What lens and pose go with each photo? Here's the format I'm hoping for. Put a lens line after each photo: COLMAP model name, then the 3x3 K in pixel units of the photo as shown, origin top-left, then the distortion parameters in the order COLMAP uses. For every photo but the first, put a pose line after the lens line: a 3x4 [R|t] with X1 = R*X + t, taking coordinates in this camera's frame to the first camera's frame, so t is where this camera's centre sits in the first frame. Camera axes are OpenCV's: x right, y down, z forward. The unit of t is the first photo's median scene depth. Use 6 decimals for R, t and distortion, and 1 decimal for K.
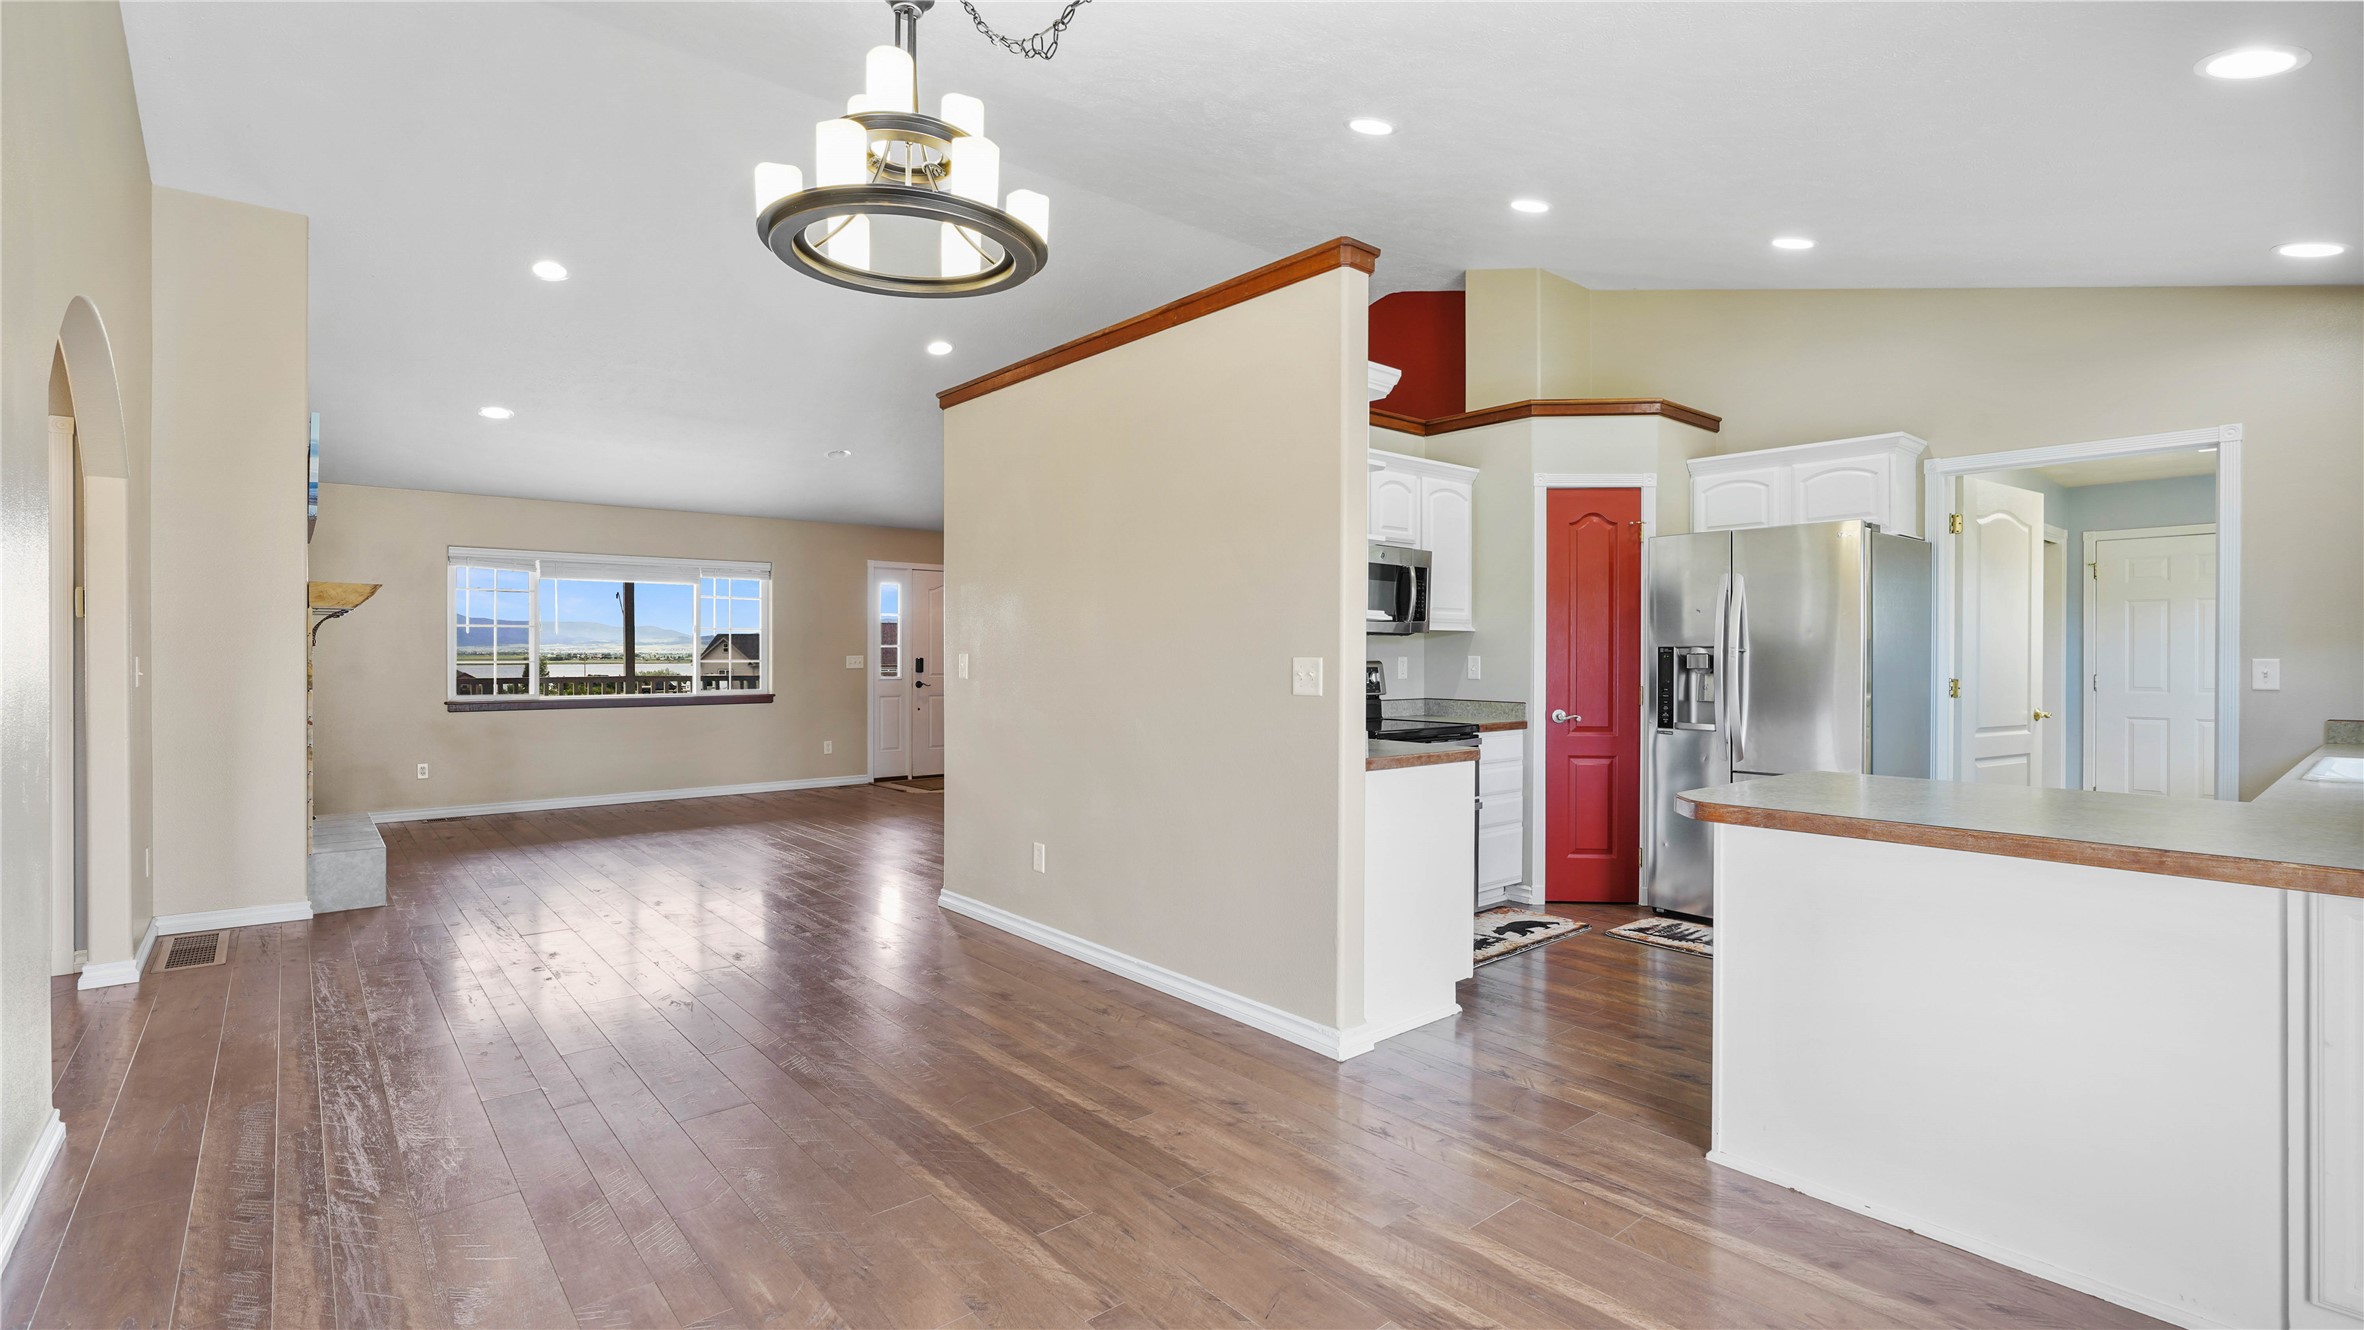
lens RADIAL K [[1070.8, 0, 1178.0], [0, 1070.8, 653.6], [0, 0, 1]] dist [0.002795, 0.001072]
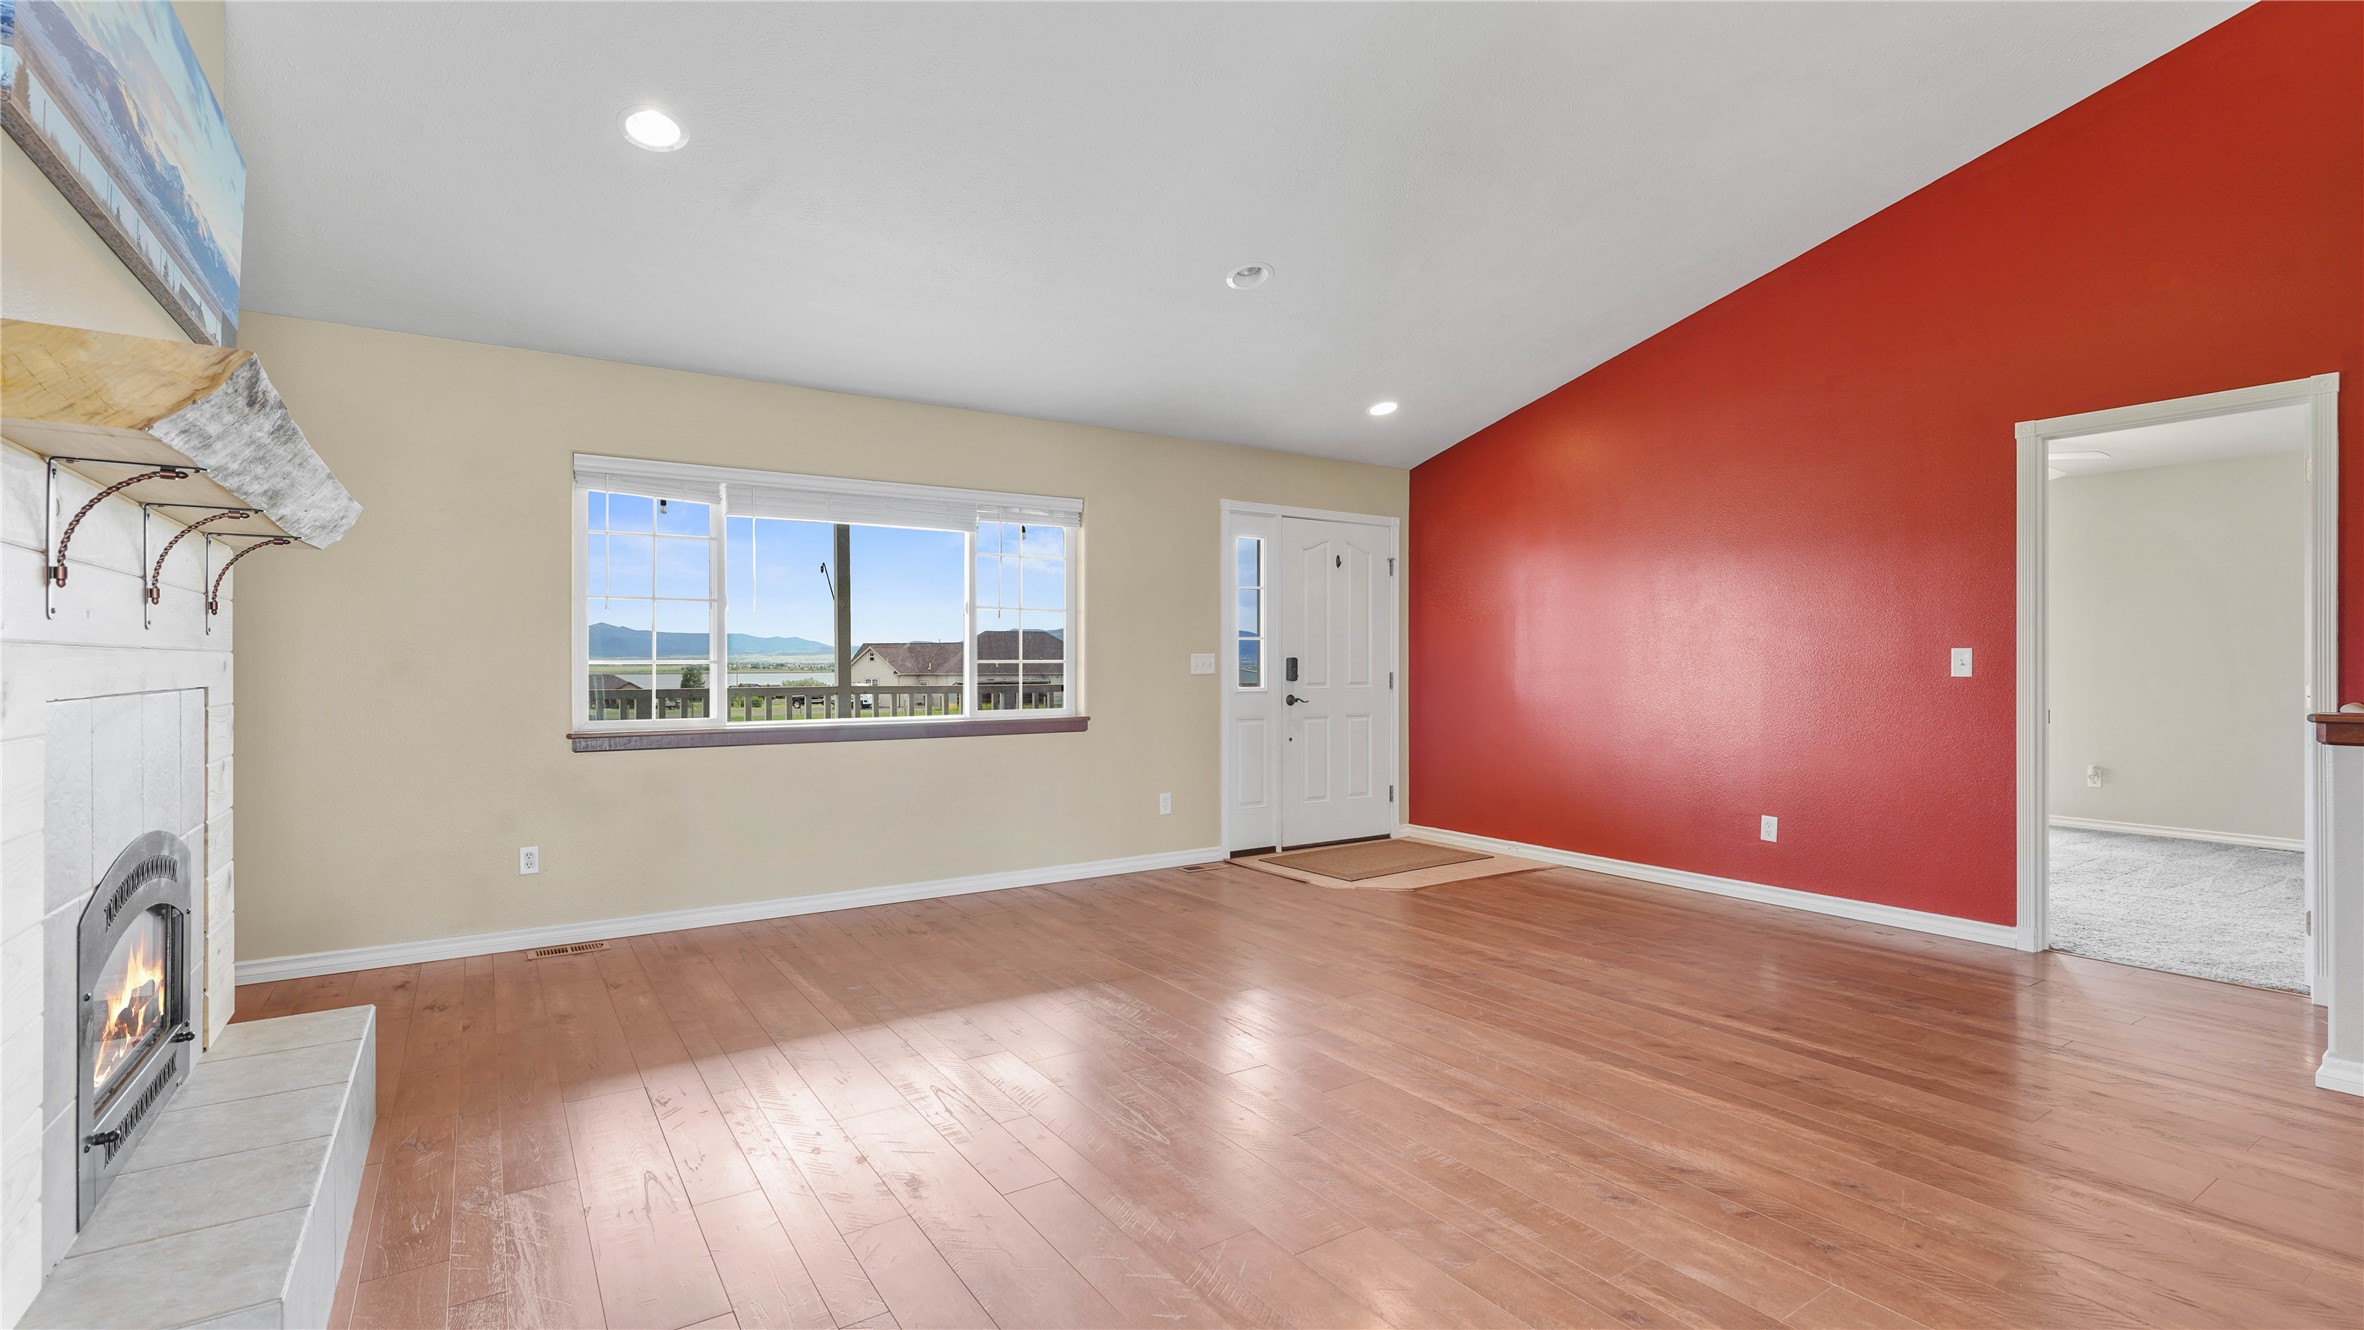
lens RADIAL K [[1070.8, 0, 1185.4], [0, 1070.8, 676.8], [0, 0, 1]] dist [0.002795, 0.001072]
pose [[0.994299, 0.001735, -0.106611, -0.257806], [-0.000452, 0.999927, 0.012061, 0.008233], [0.106624, -0.011944, 0.994228, 0.404857]]
